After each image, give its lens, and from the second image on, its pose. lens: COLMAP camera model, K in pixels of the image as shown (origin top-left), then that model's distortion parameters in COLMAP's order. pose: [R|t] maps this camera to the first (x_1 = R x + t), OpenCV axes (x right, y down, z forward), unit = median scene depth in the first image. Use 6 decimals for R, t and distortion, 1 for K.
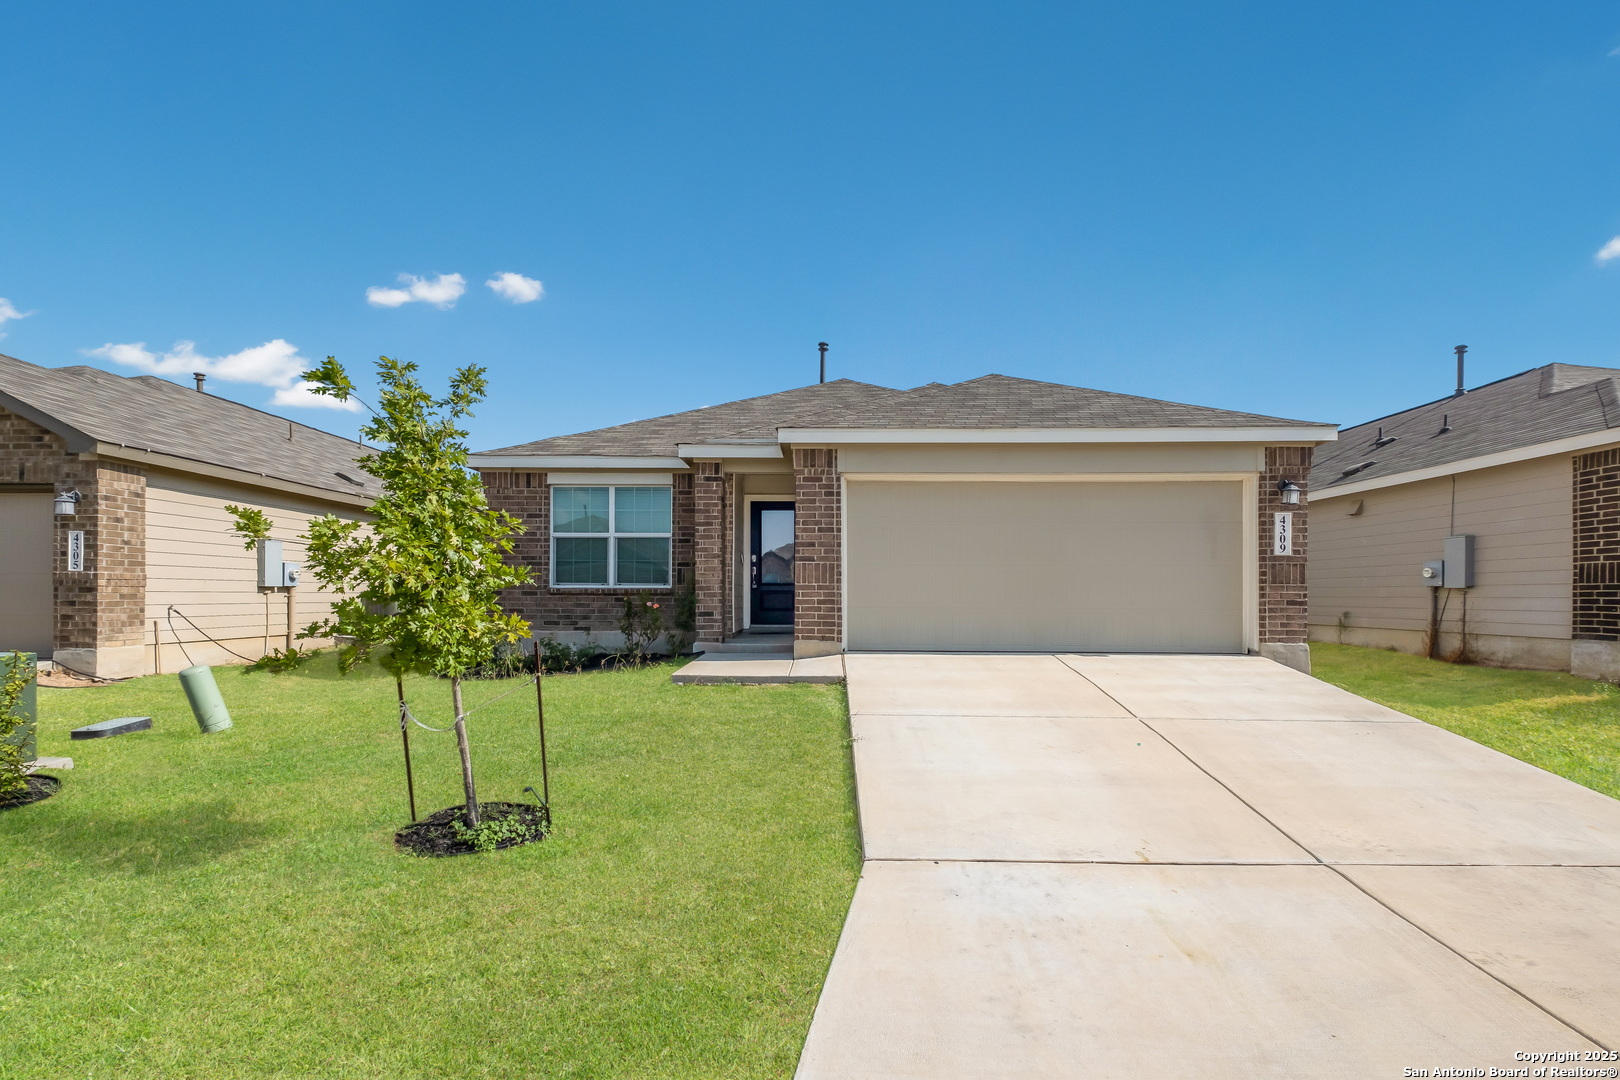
lens RADIAL K [[703.7, 0, 844.9], [0, 703.7, 591.3], [0, 0, 1]] dist [0.003460, -0.001409]
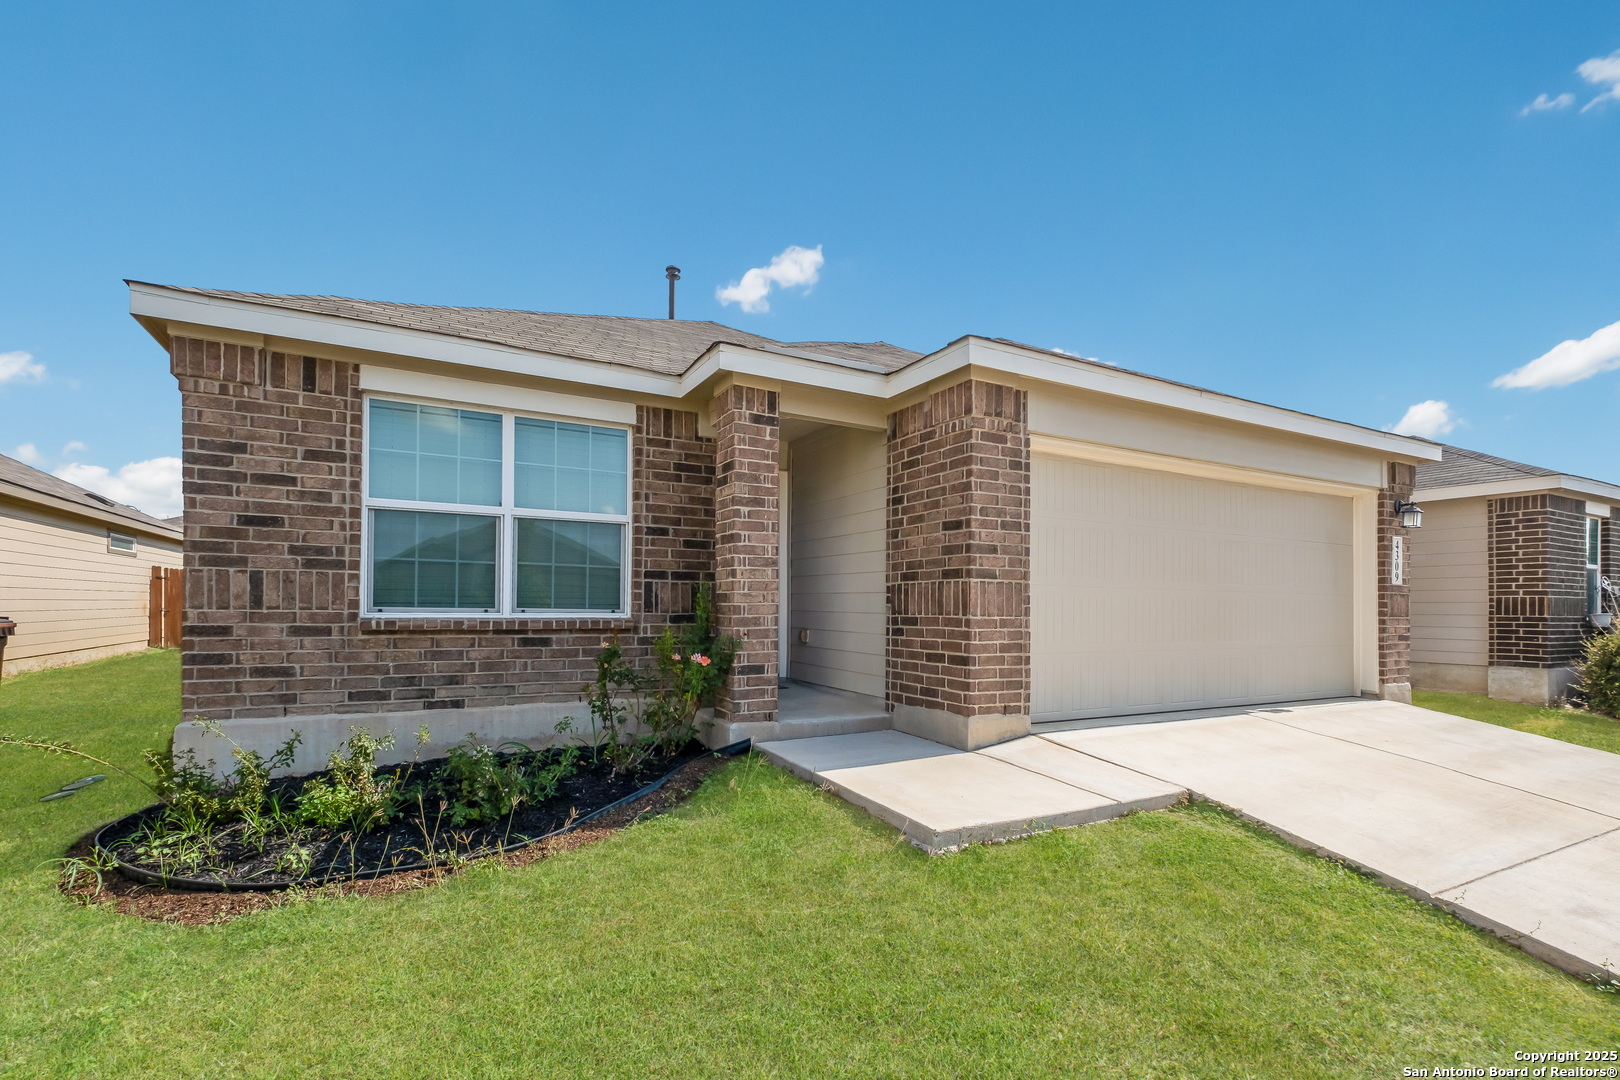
lens RADIAL K [[703.7, 0, 796.8], [0, 703.7, 600.3], [0, 0, 1]] dist [0.003460, -0.001409]
pose [[0.884516, 0.010105, 0.466401, -0.436132], [-0.009166, 0.999949, -0.004282, -0.019431], [-0.466420, -0.000488, 0.884563, 0.532187]]
